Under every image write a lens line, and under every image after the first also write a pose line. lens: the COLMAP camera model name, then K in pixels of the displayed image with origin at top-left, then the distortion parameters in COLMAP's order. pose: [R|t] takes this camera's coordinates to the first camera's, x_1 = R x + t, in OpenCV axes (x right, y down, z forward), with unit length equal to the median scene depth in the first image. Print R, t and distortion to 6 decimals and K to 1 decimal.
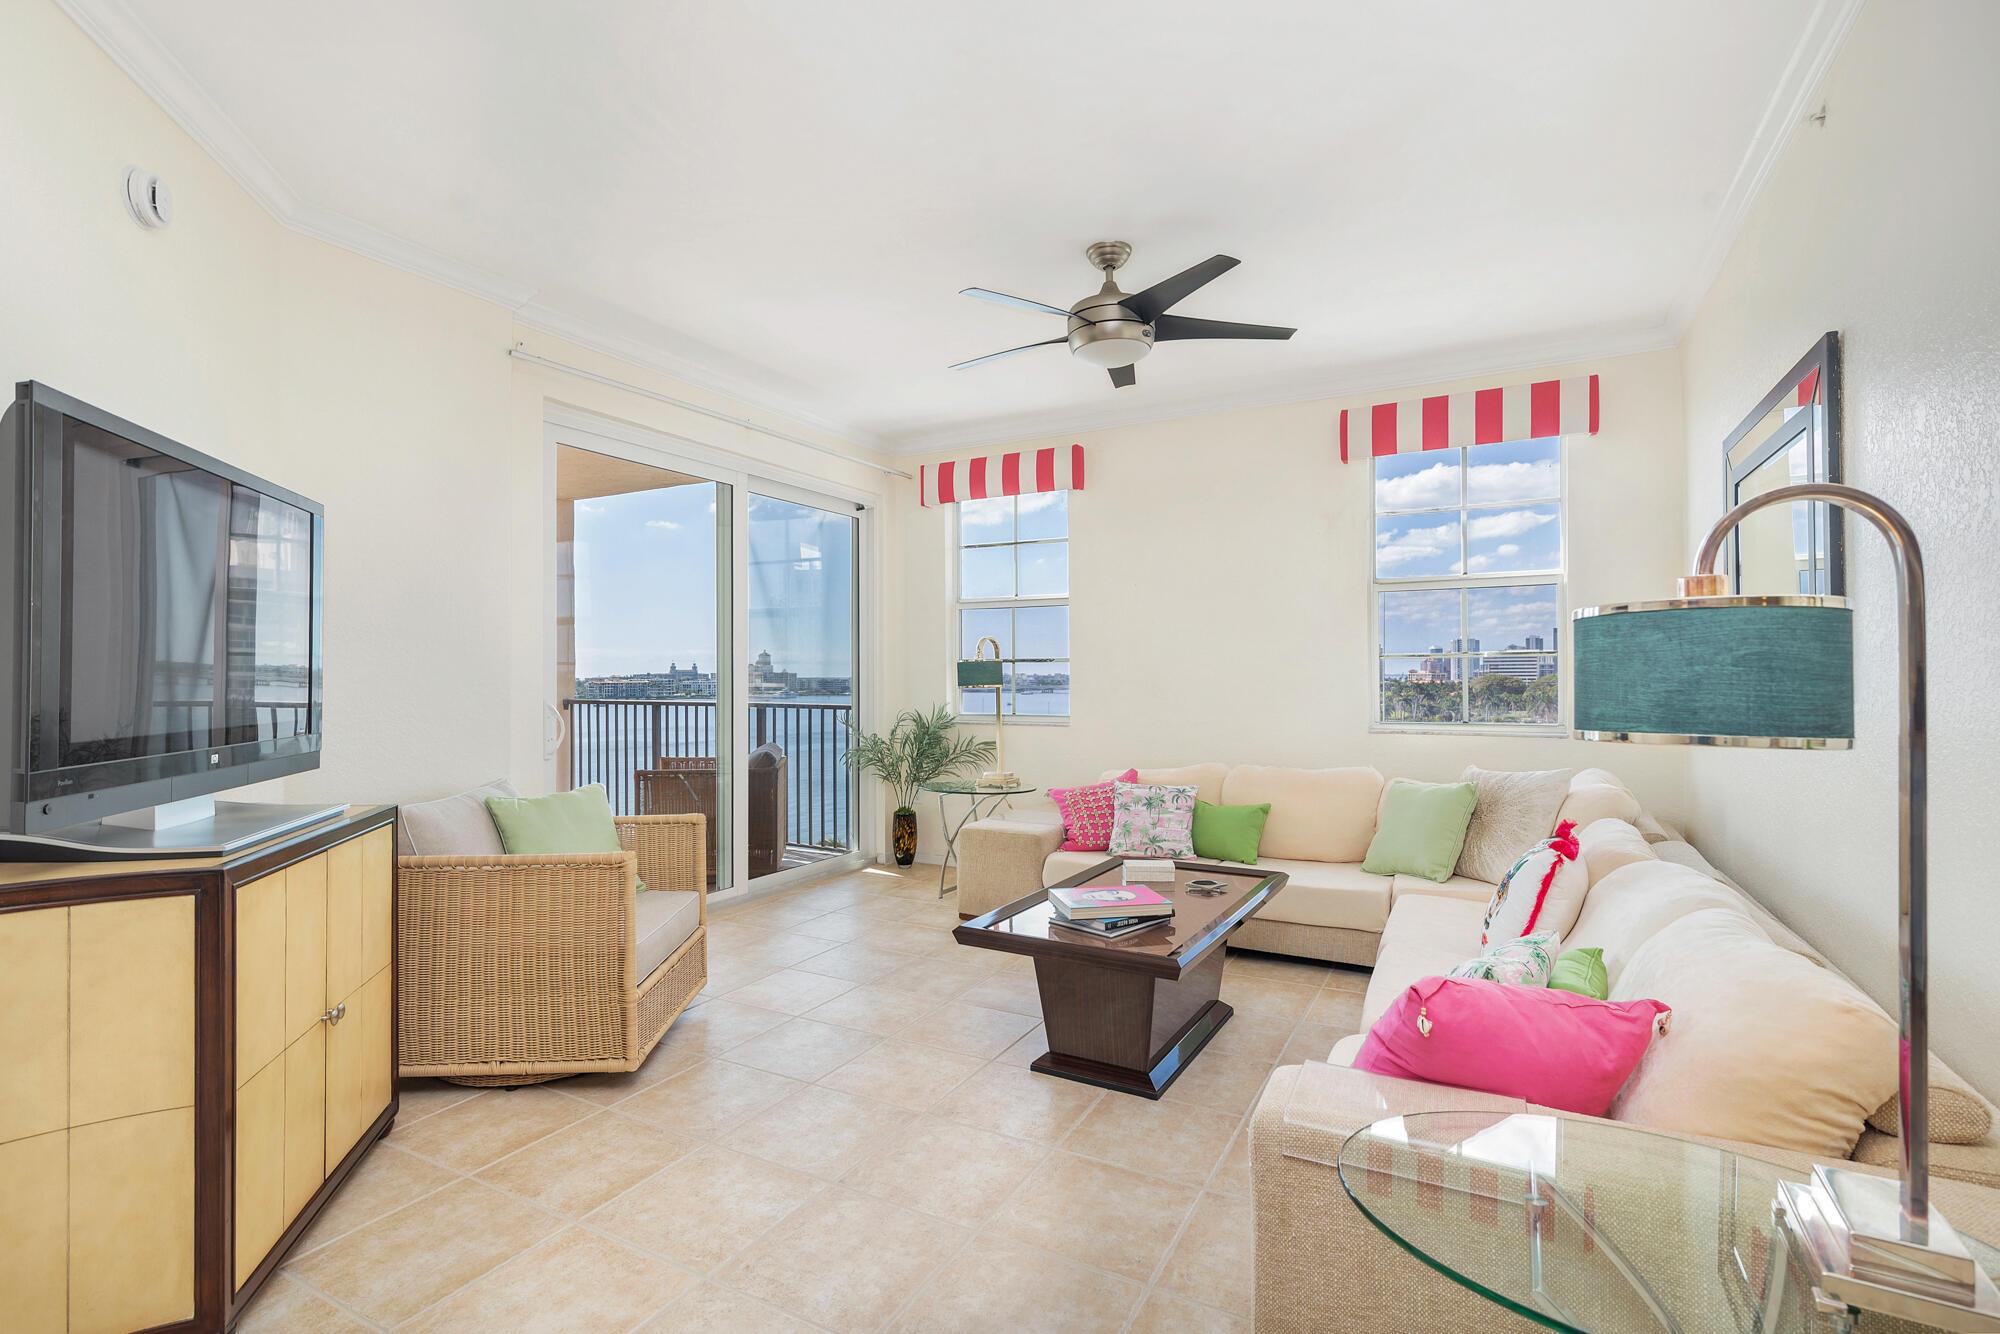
lens RADIAL K [[931.8, 0, 1007.0], [0, 931.8, 672.1], [0, 0, 1]] dist [-0.008142, 0.001168]
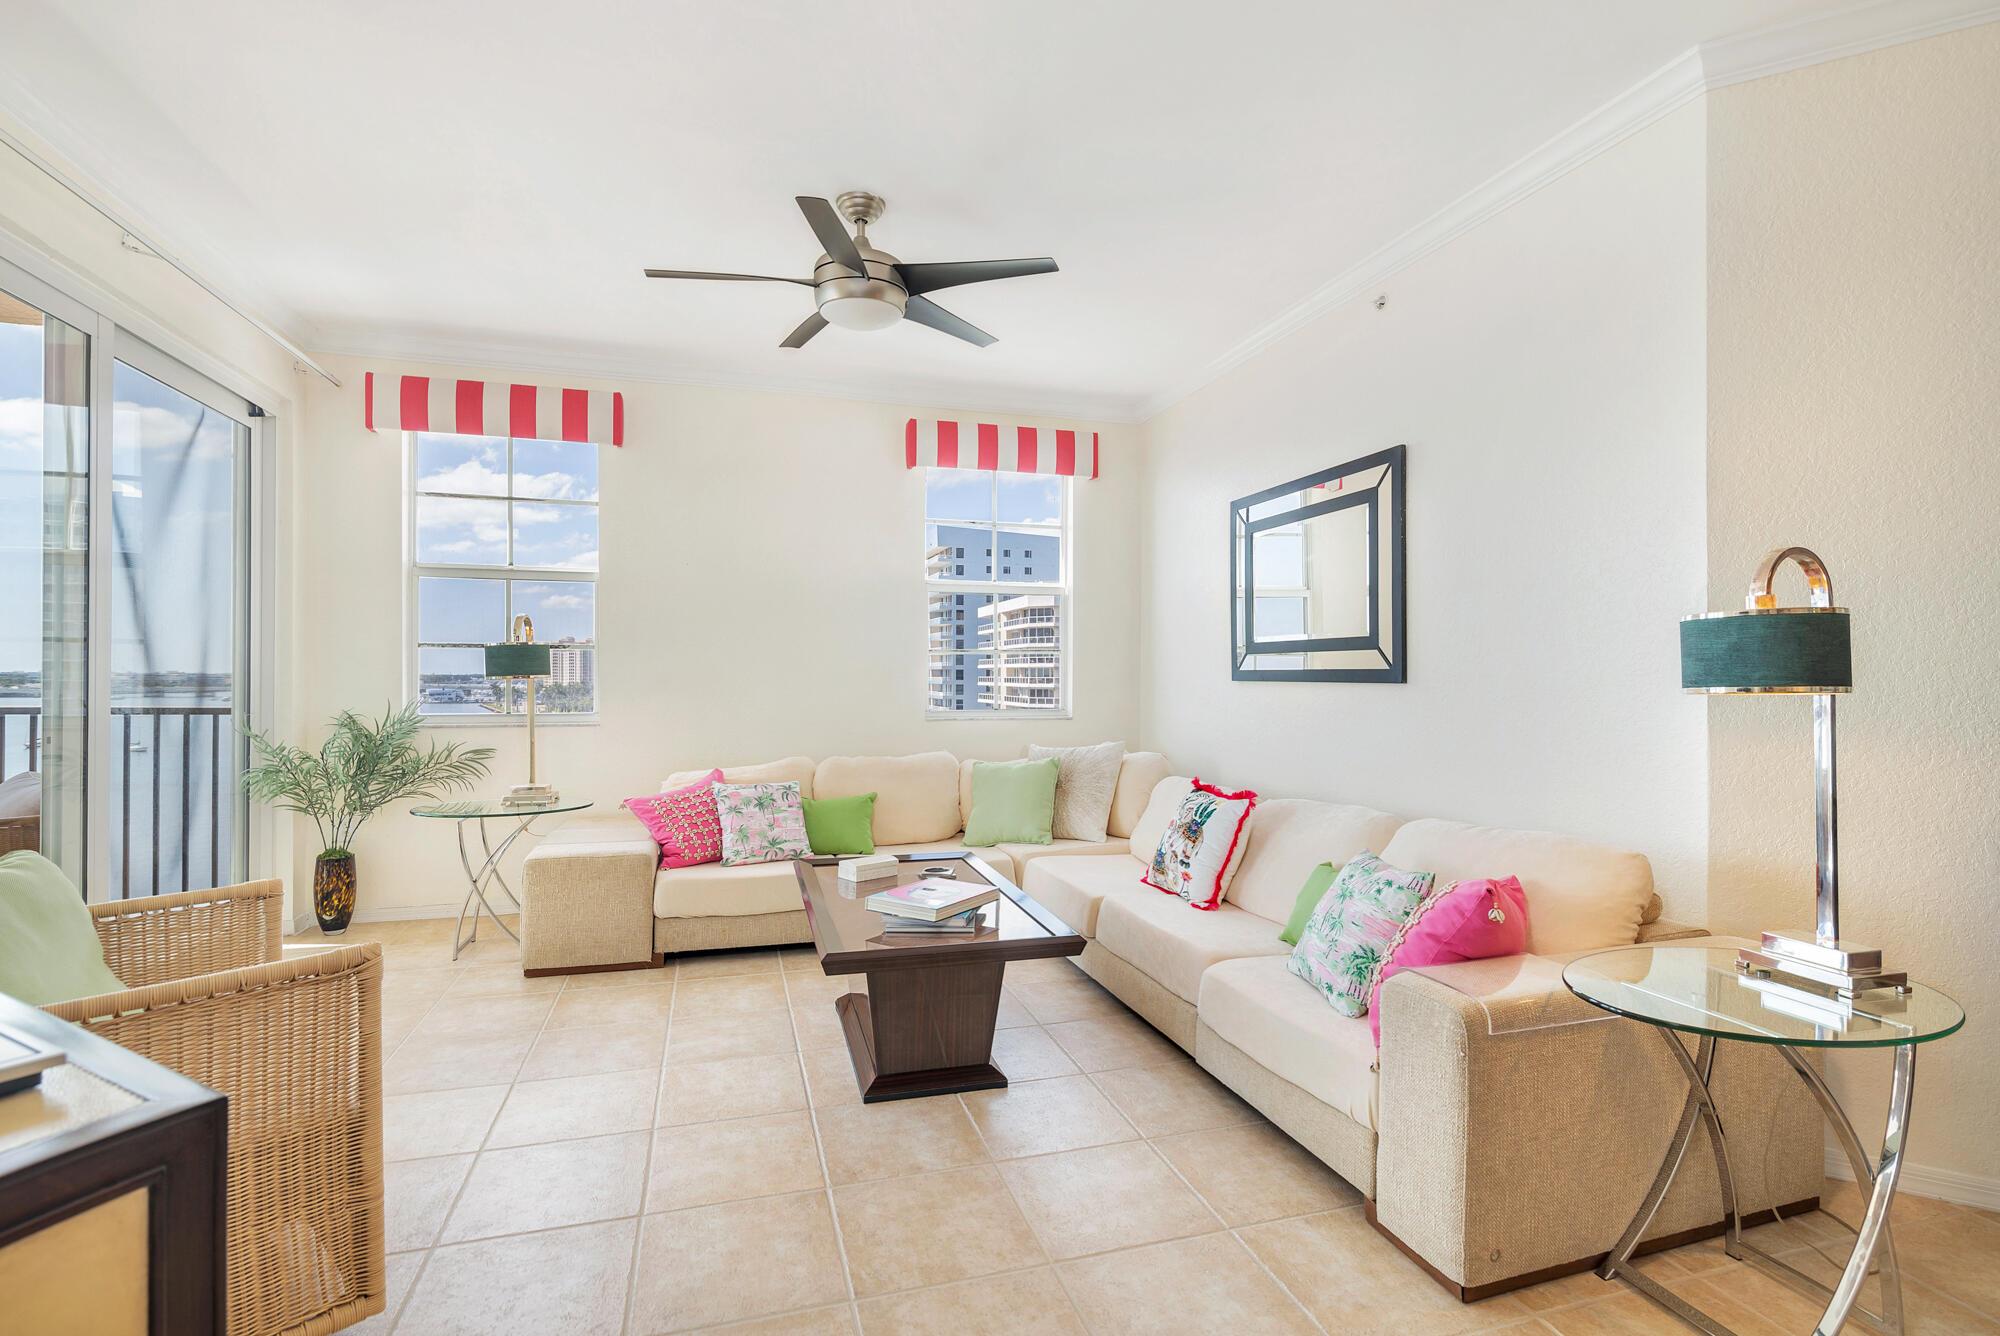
lens RADIAL K [[931.8, 0, 1003.4], [0, 931.8, 668.2], [0, 0, 1]] dist [-0.008142, 0.001168]
pose [[0.700085, 0.010663, 0.713980, -0.335656], [-0.007677, 0.999943, -0.007407, 0.012284], [-0.714018, -0.000296, 0.700127, 0.185880]]
